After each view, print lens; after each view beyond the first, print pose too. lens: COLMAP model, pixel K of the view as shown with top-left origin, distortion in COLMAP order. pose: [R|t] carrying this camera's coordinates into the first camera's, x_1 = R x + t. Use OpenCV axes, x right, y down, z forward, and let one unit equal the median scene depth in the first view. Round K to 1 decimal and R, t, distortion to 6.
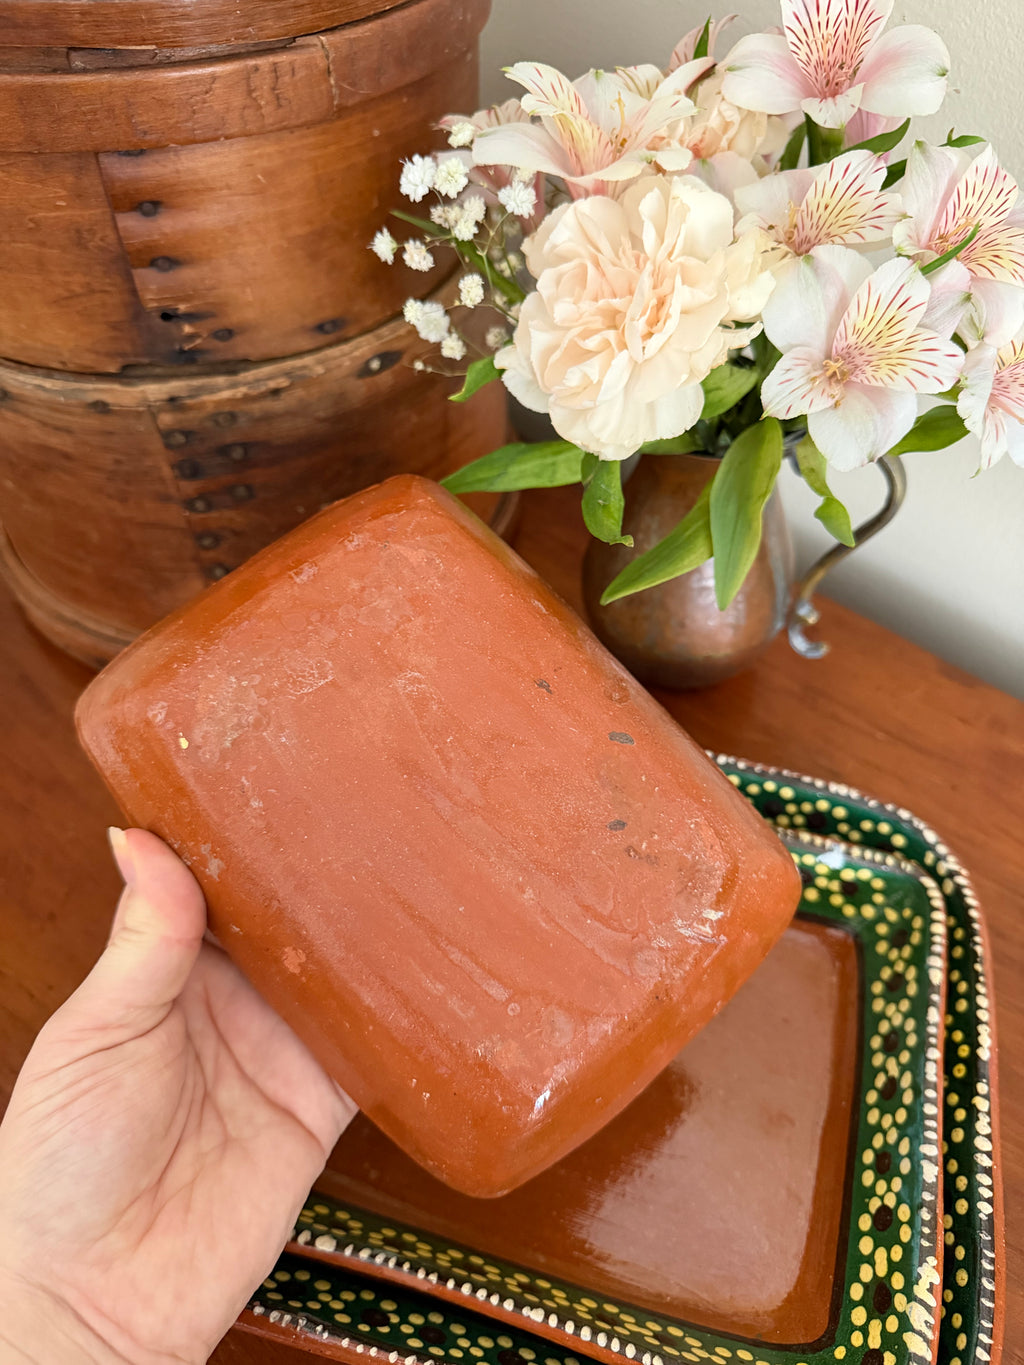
lens RADIAL K [[1002.3, 0, 517.4], [0, 1002.3, 676.3], [0, 0, 1]] dist [-0.030904, 0.007604]
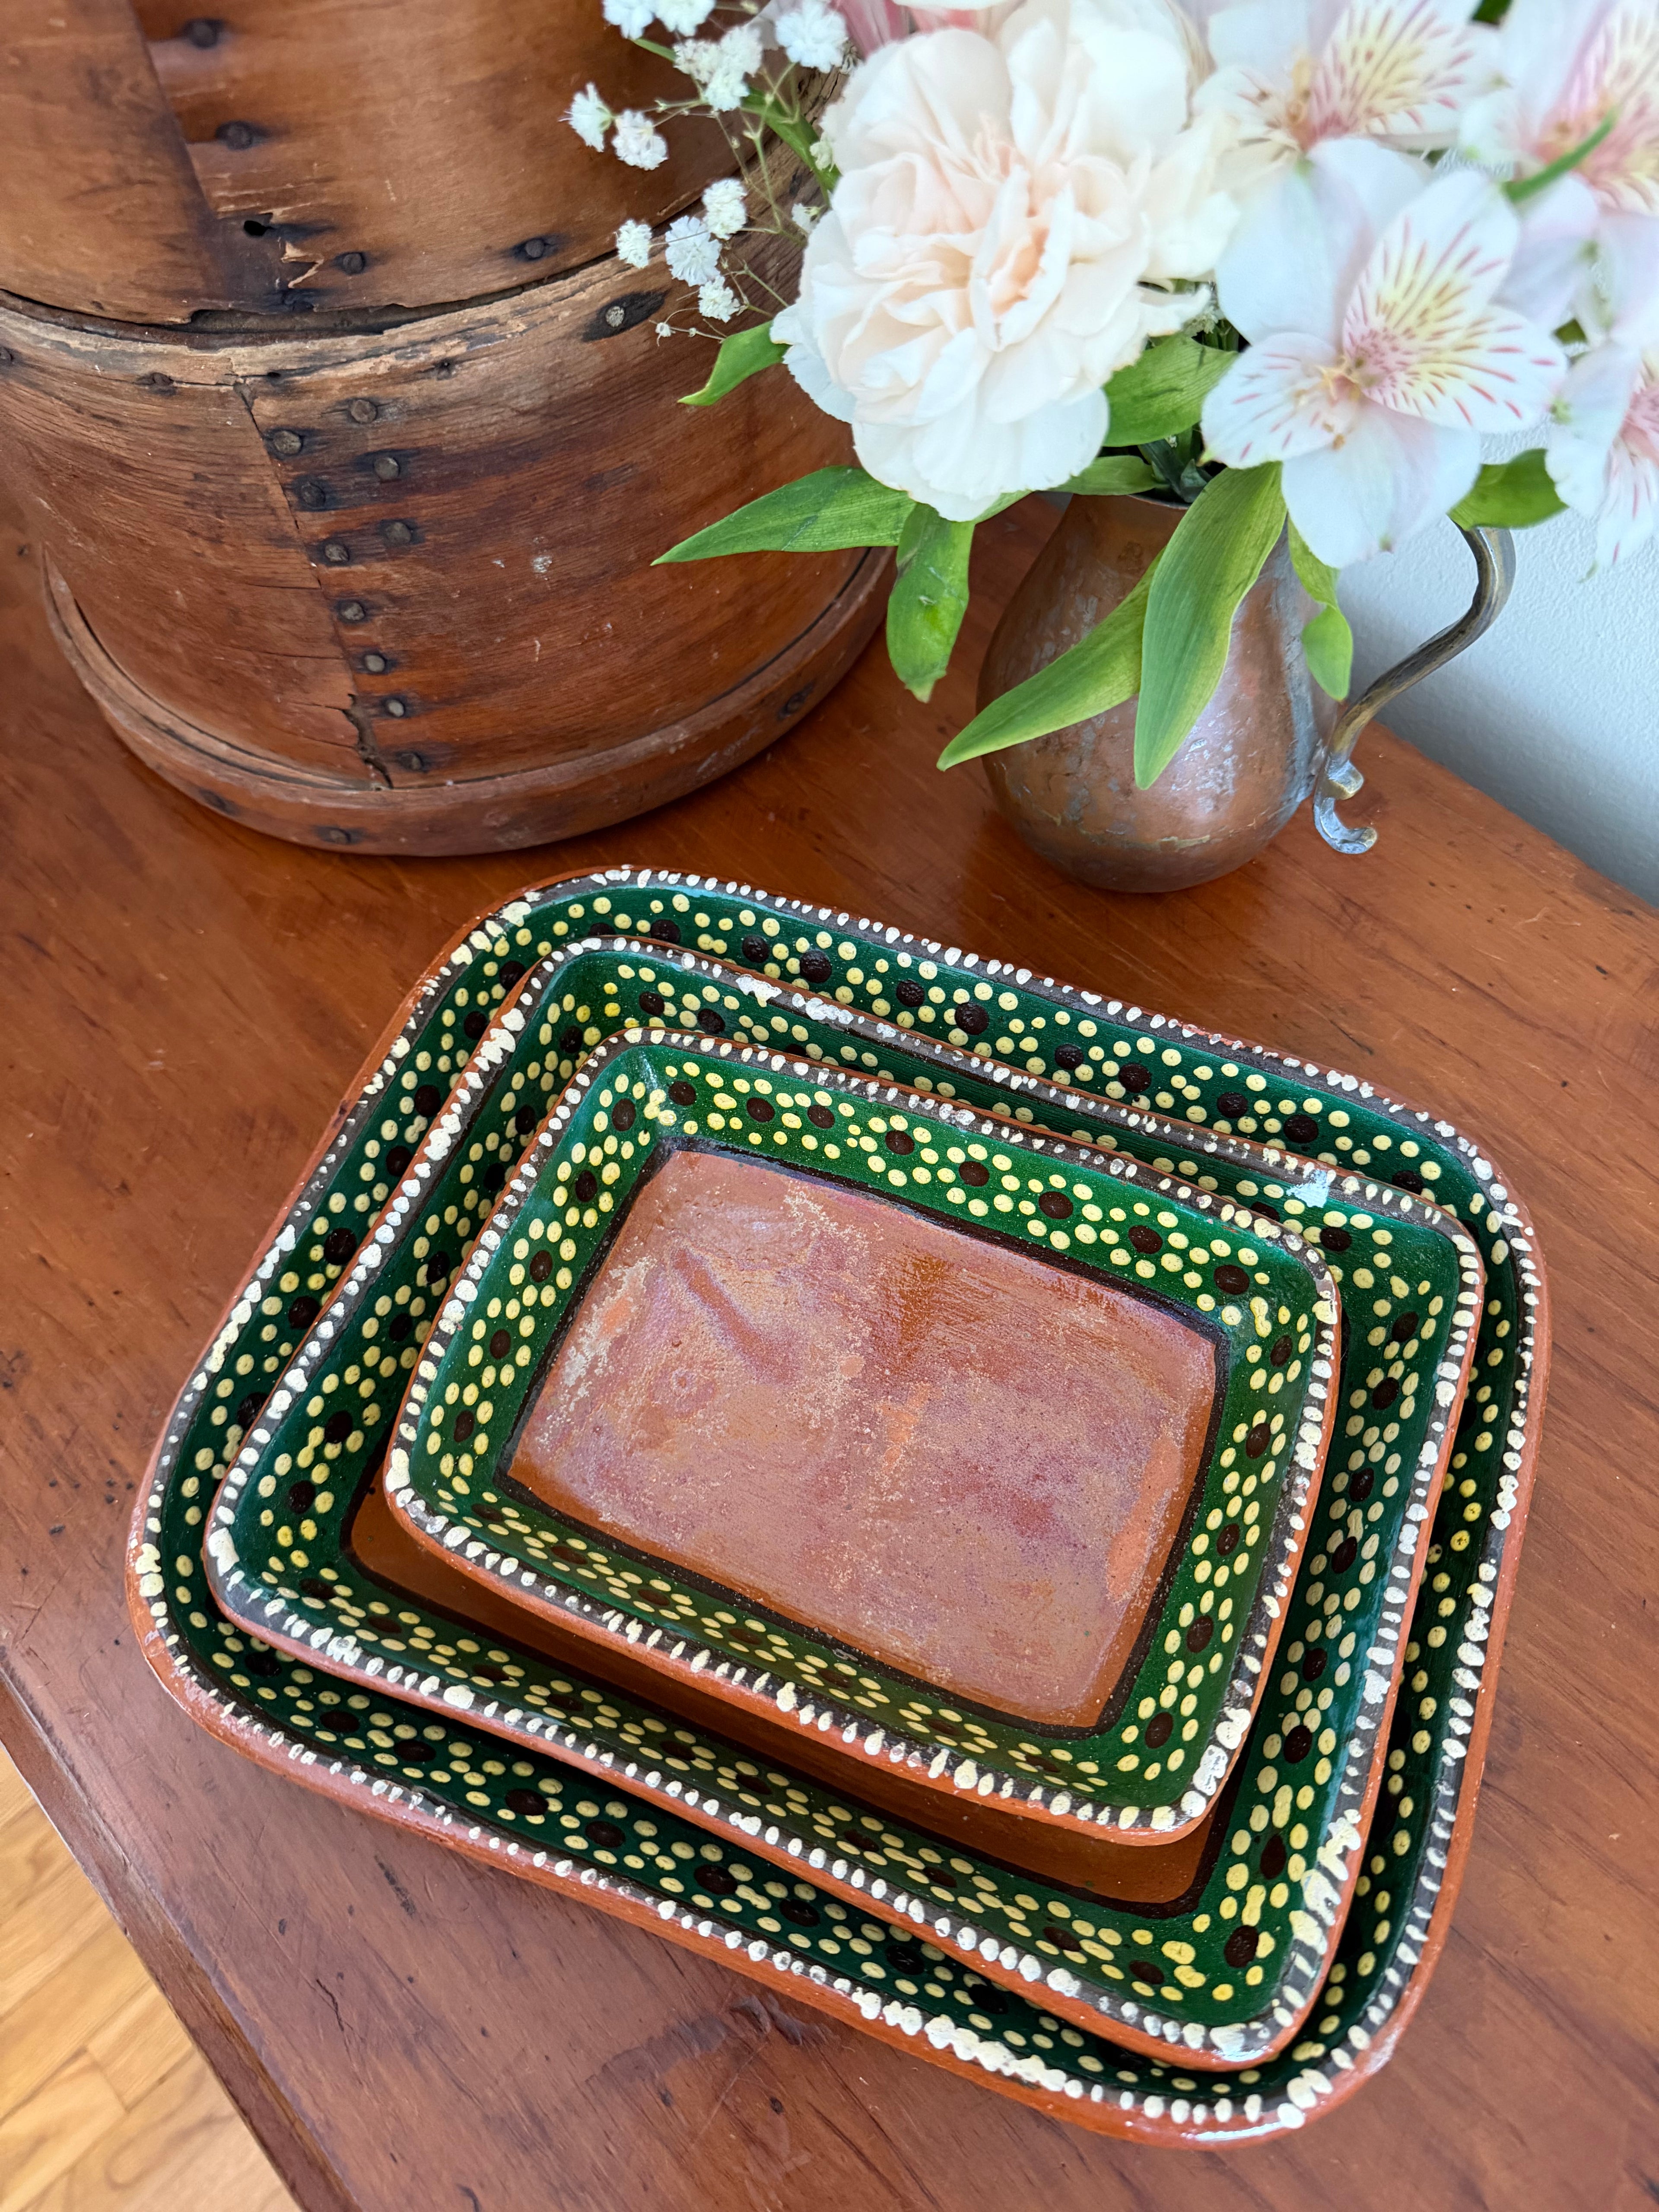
lens RADIAL K [[1600.9, 0, 835.4], [0, 1600.9, 1103.5], [0, 0, 1]] dist [-0.016619, 0.001942]
pose [[0.993813, 0.069624, -0.086534, 0.124098], [-0.052326, 0.980745, 0.188154, -0.052028], [0.097968, -0.182462, 0.978320, 0.011749]]
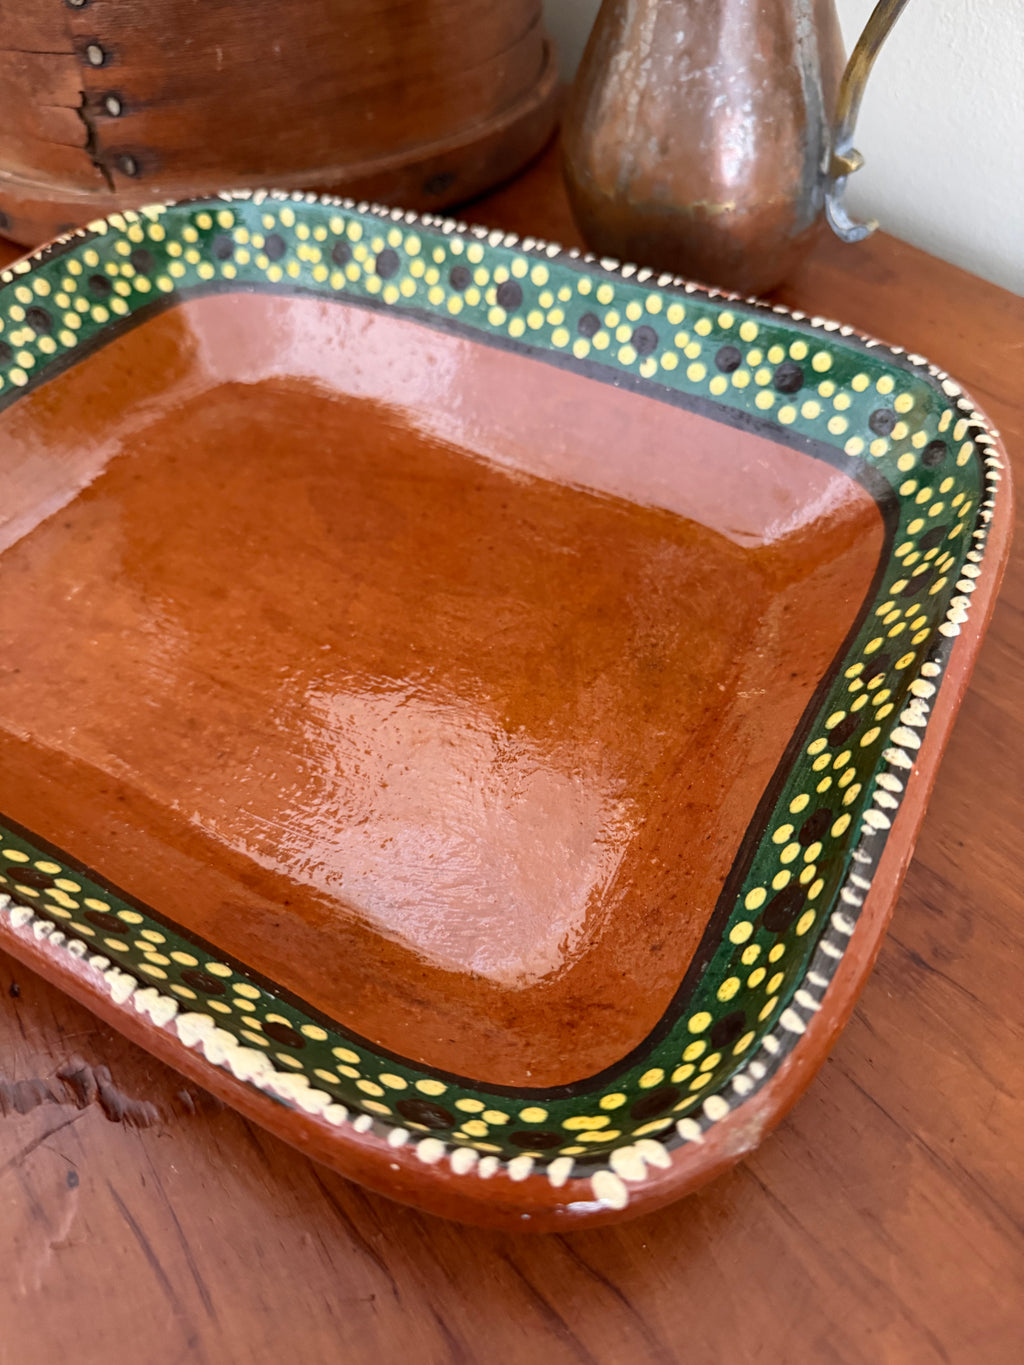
lens RADIAL K [[1049.7, 0, 529.6], [0, 1049.7, 661.2], [0, 0, 1]] dist [-0.076177, -0.000309]
pose [[0.973723, 0.144608, -0.175933, 0.357878], [-0.147208, 0.989104, -0.001745, 0.459523], [0.173764, 0.027598, 0.984401, 0.376797]]
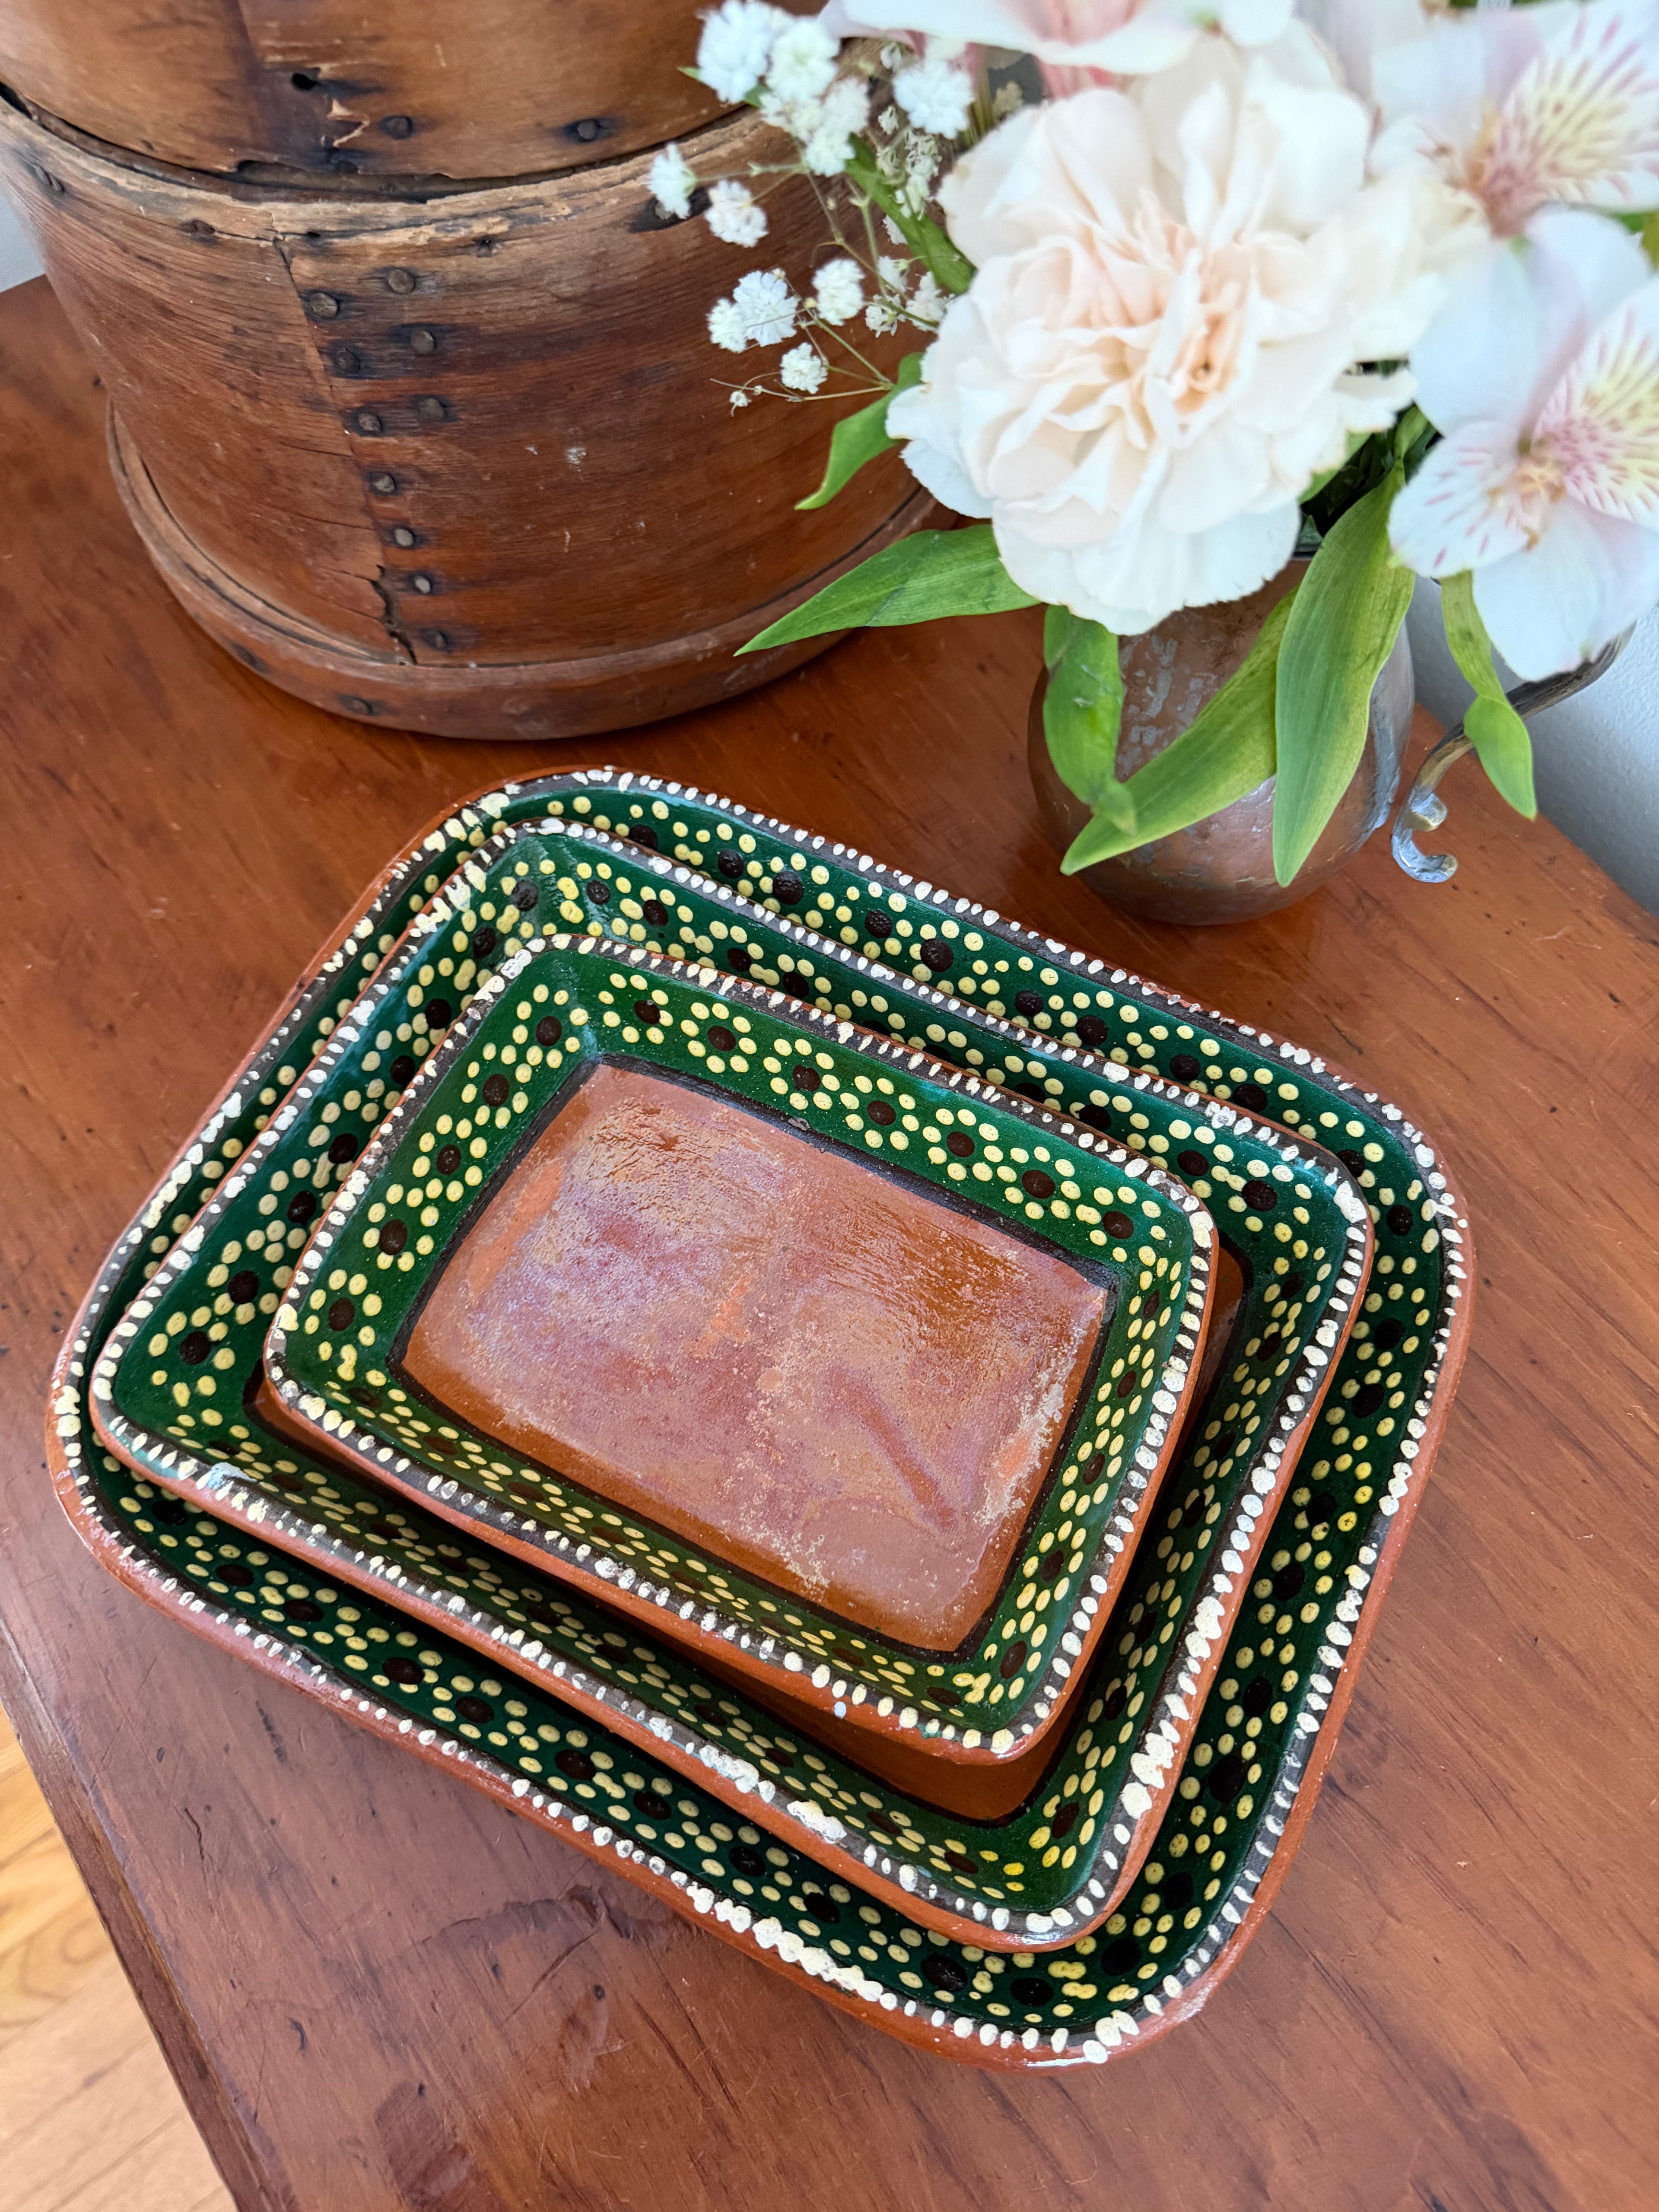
lens RADIAL K [[1597.7, 0, 824.0], [0, 1597.7, 1112.0], [0, 0, 1]] dist [-0.003704, -0.013471]
pose [[0.977995, 0.173236, -0.116250, 0.202319], [-0.140341, 0.958588, 0.247818, -0.066701], [0.154367, -0.226050, 0.961807, 0.020264]]
